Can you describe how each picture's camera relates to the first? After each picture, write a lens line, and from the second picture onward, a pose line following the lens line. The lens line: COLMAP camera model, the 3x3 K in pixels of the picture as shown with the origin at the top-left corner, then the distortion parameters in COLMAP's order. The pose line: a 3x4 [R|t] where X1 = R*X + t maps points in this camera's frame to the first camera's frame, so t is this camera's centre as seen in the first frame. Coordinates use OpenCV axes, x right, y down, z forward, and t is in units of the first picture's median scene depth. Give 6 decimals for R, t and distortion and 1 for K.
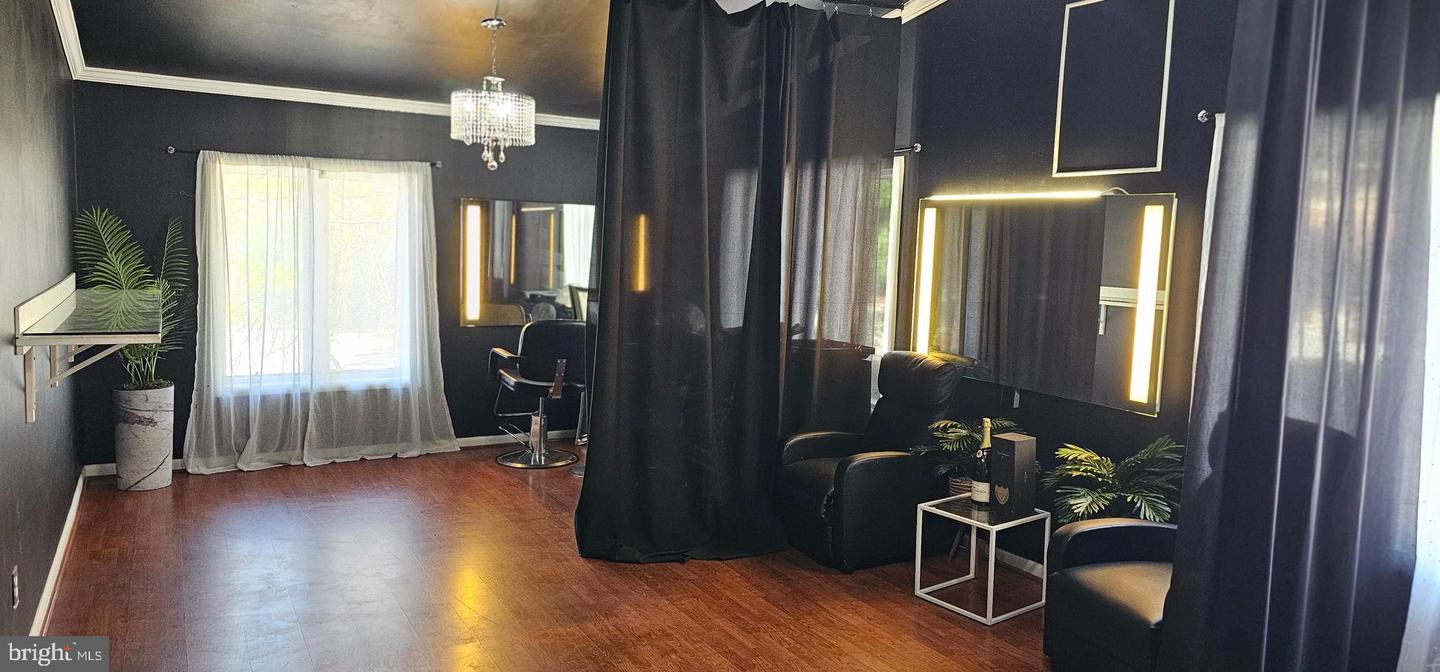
lens RADIAL K [[956.6, 0, 718.4], [0, 956.6, 327.2], [0, 0, 1]] dist [0.068293, -0.067173]
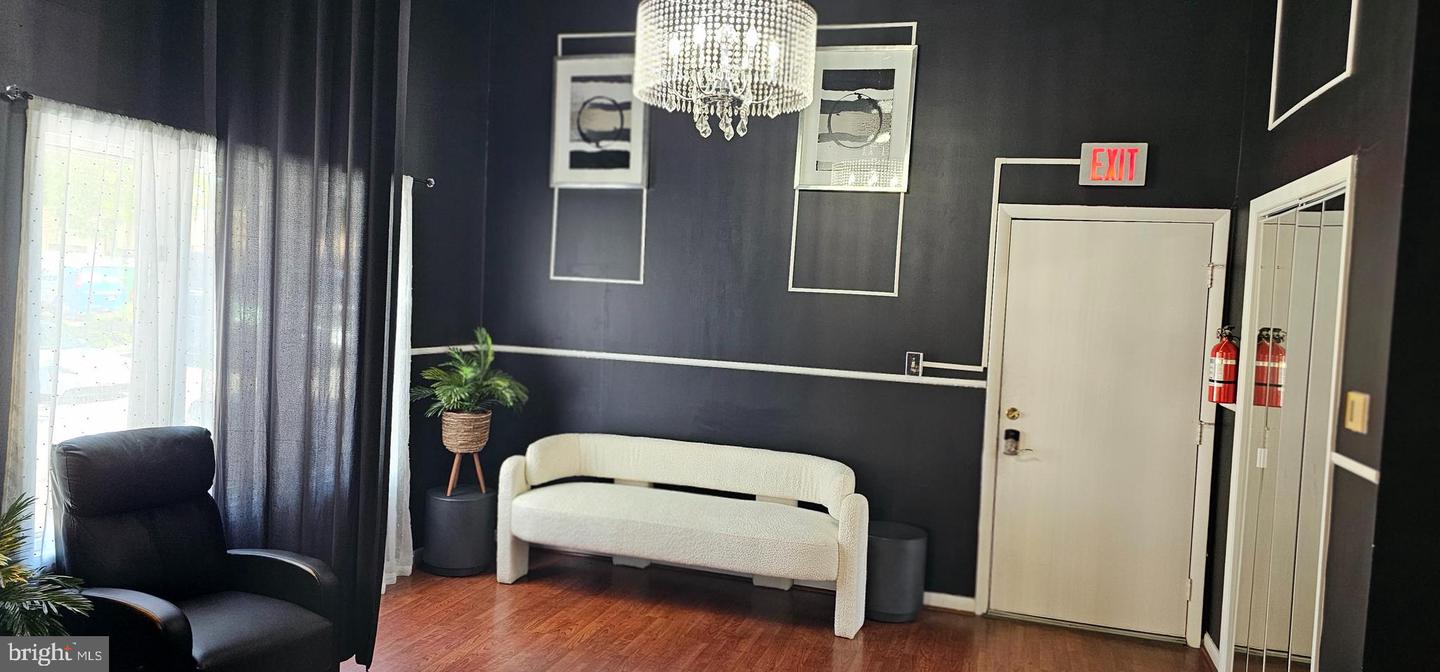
lens RADIAL K [[956.6, 0, 705.9], [0, 956.6, 332.2], [0, 0, 1]] dist [0.068293, -0.067173]
pose [[-0.675644, -0.094241, 0.731180, -0.359985], [-0.003067, 0.992147, 0.125043, -0.089744], [-0.737222, 0.082242, -0.670627, 0.831493]]
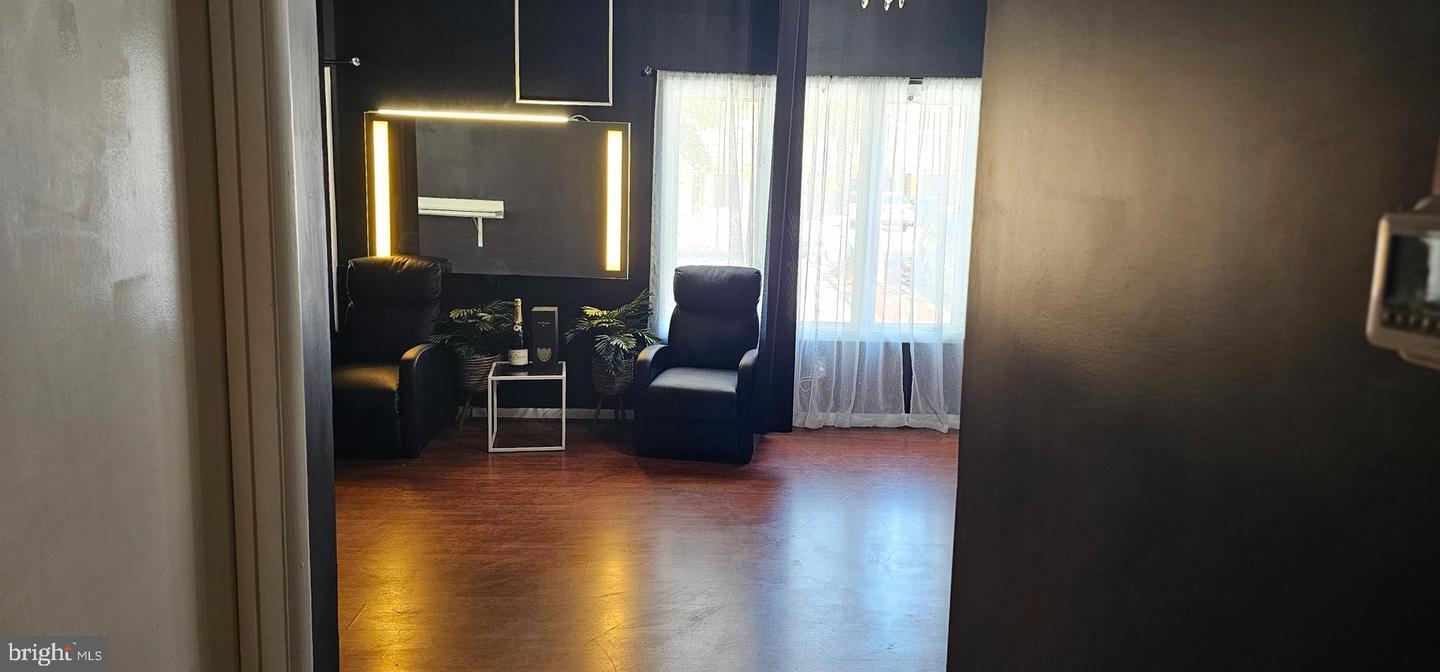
lens RADIAL K [[956.6, 0, 718.1], [0, 956.6, 343.0], [0, 0, 1]] dist [0.068293, -0.067173]
pose [[0.466939, -0.165071, 0.868746, -0.581862], [0.070943, 0.986249, 0.149267, -0.013601], [-0.881439, -0.008067, 0.472229, 0.153194]]
